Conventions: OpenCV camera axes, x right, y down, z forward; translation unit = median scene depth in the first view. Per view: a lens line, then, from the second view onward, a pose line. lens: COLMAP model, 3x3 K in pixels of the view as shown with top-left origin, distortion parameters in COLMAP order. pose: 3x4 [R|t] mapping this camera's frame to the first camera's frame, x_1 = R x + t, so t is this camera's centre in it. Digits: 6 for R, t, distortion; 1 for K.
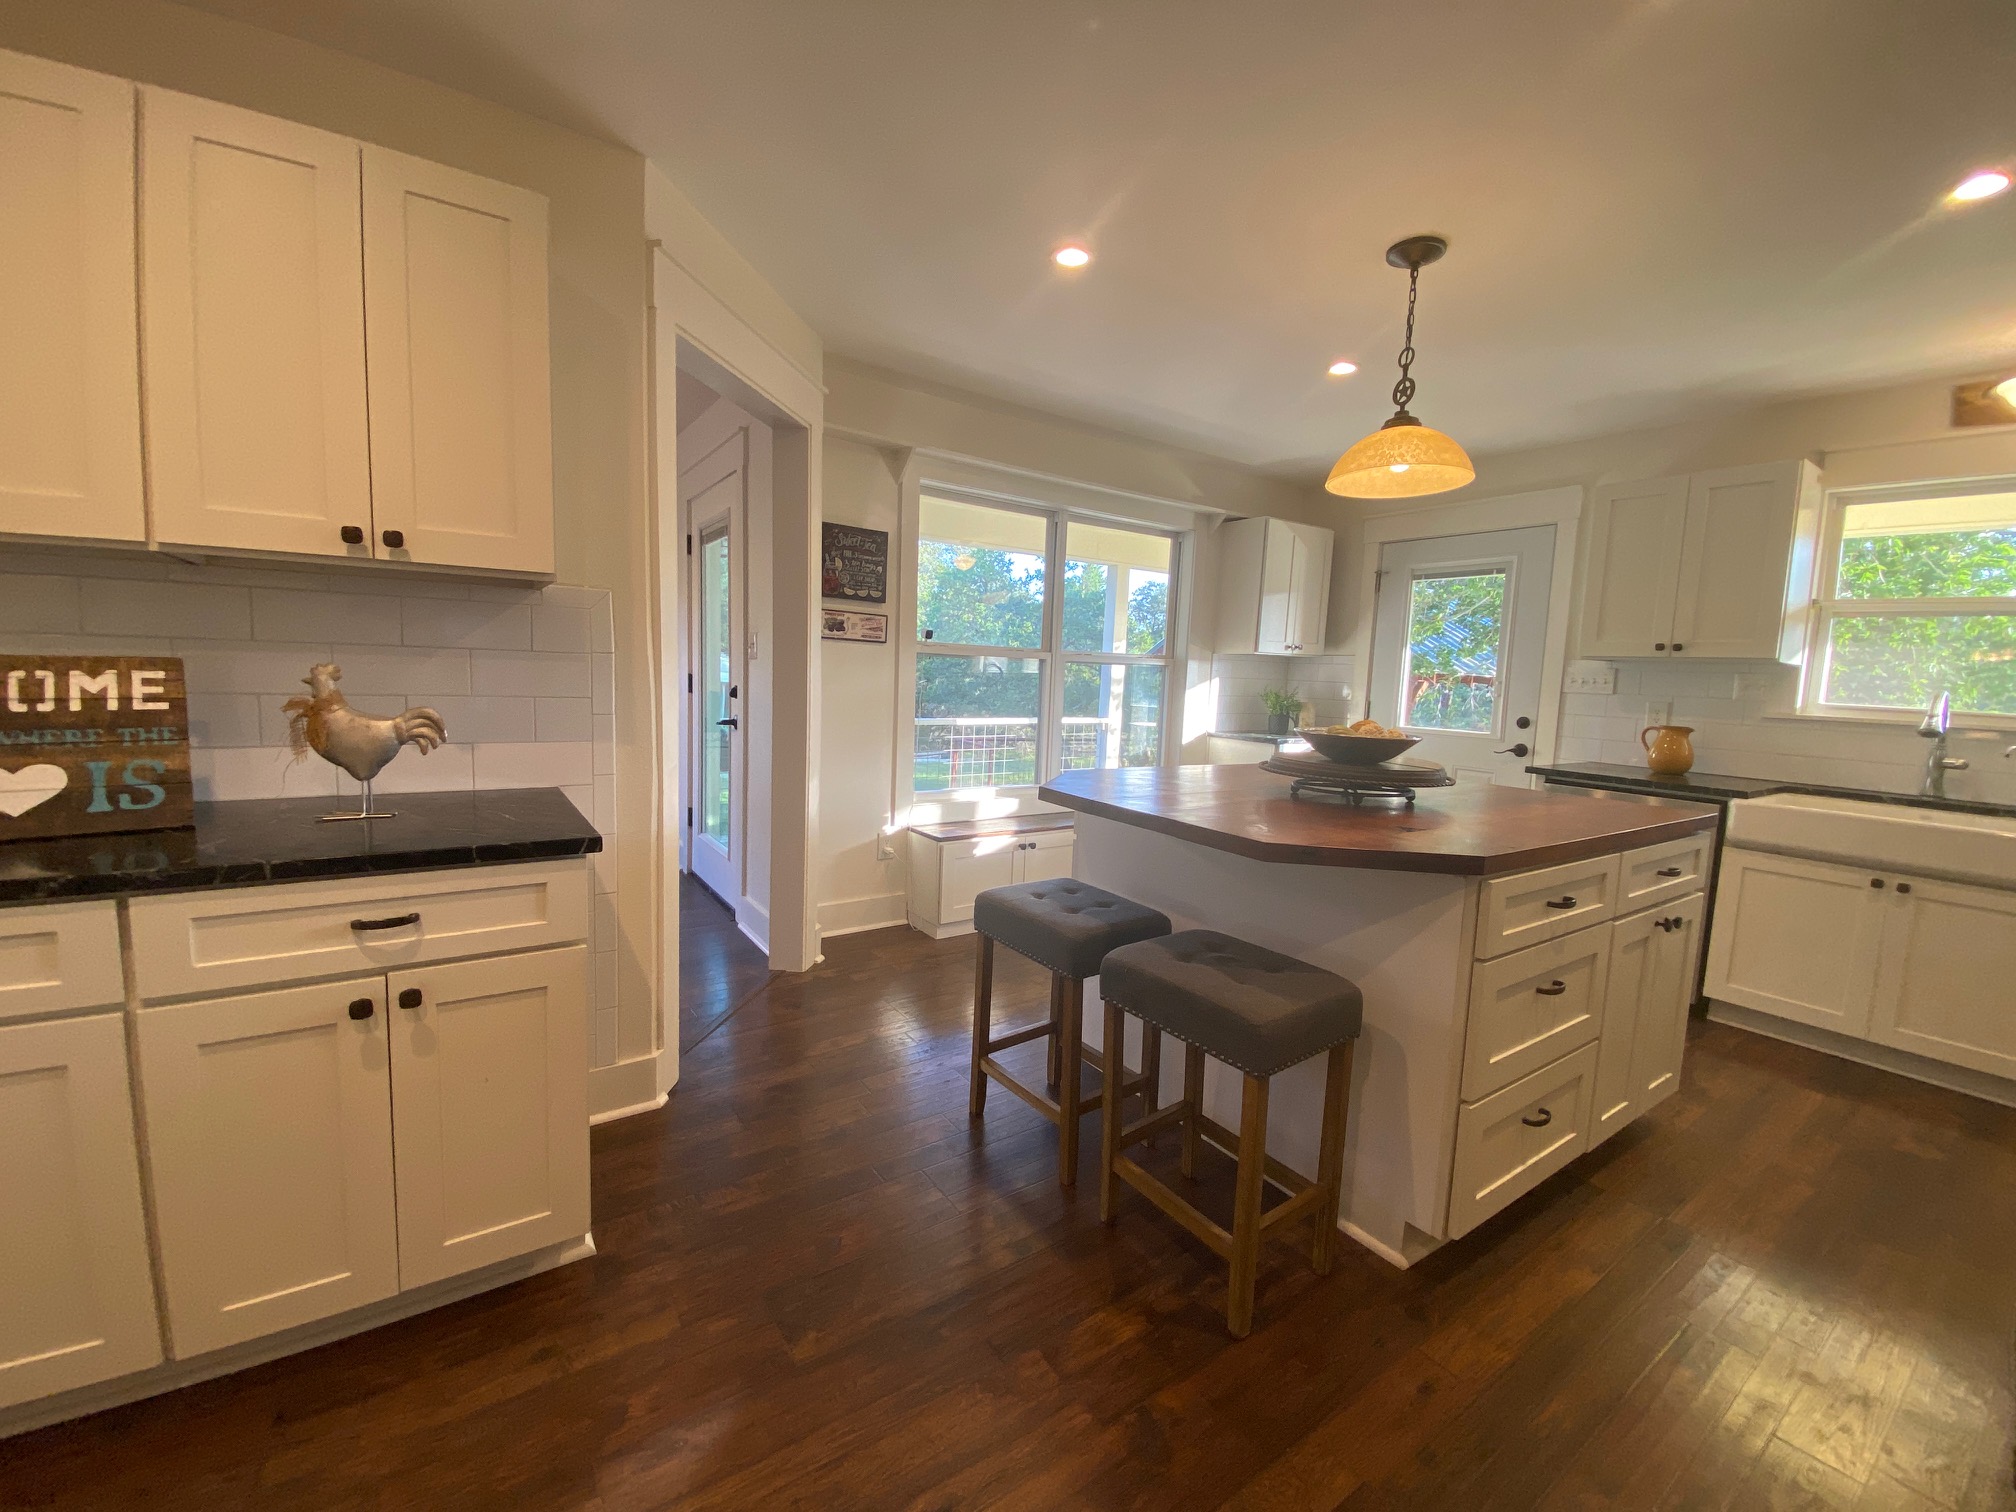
lens RADIAL K [[820.9, 0, 994.4], [0, 820.9, 765.4], [0, 0, 1]] dist [-0.030277, -0.003650]
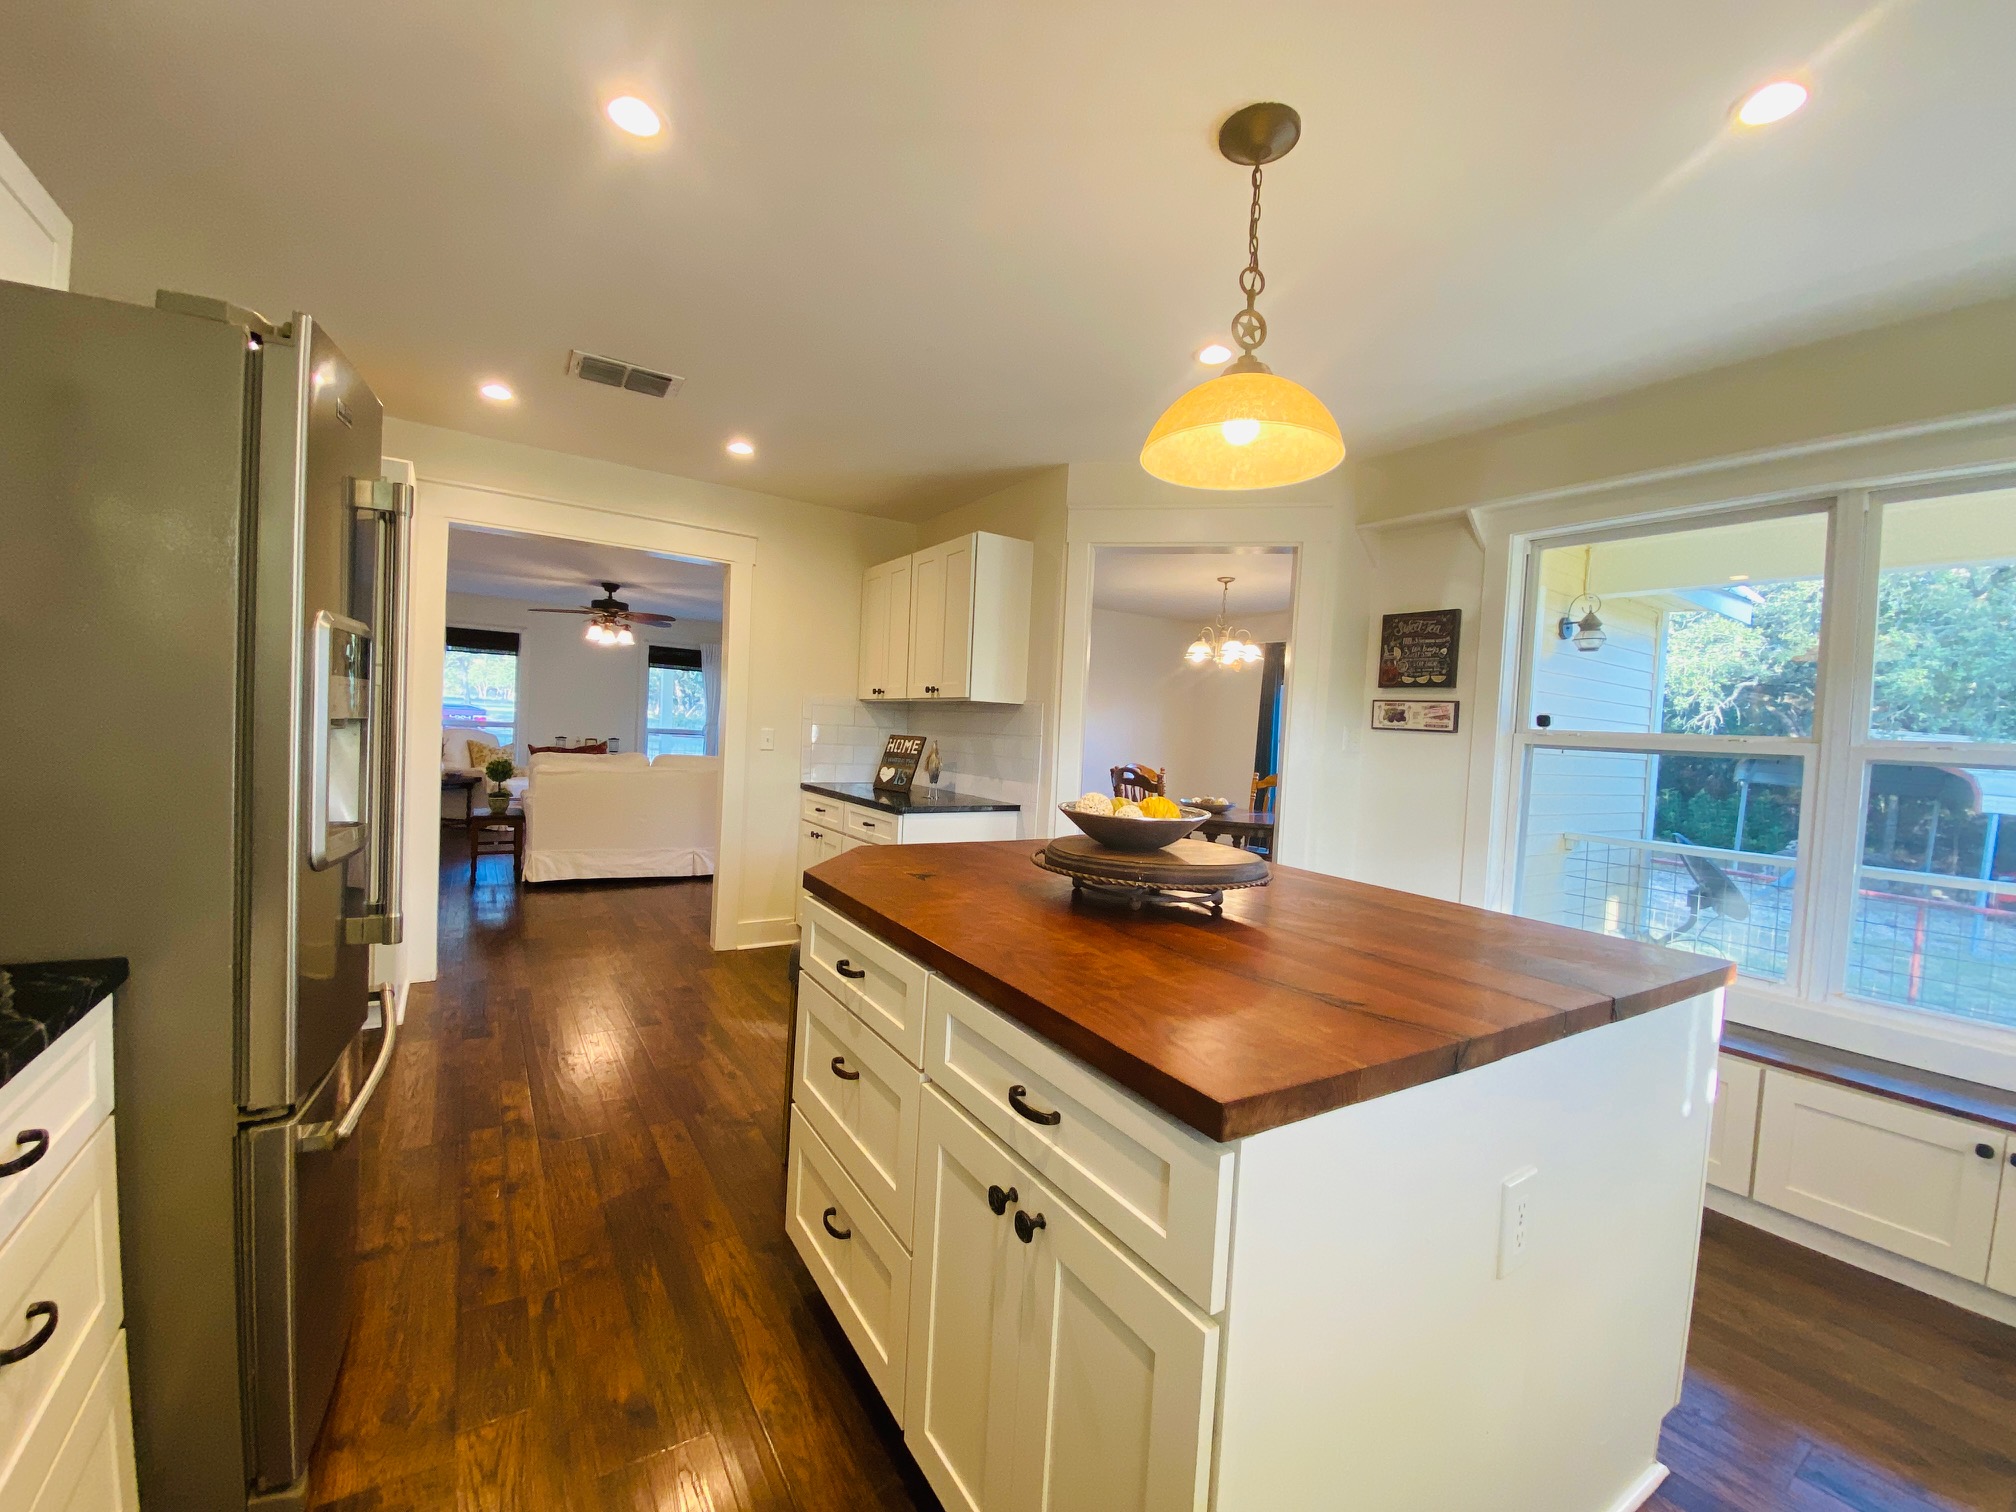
lens RADIAL K [[820.9, 0, 999.4], [0, 820.9, 757.3], [0, 0, 1]] dist [-0.030277, -0.003650]
pose [[-0.057974, -0.005621, -0.998302, 0.794891], [-0.163695, 0.986503, 0.003952, -0.048223], [0.984806, 0.163646, -0.058111, 0.596362]]
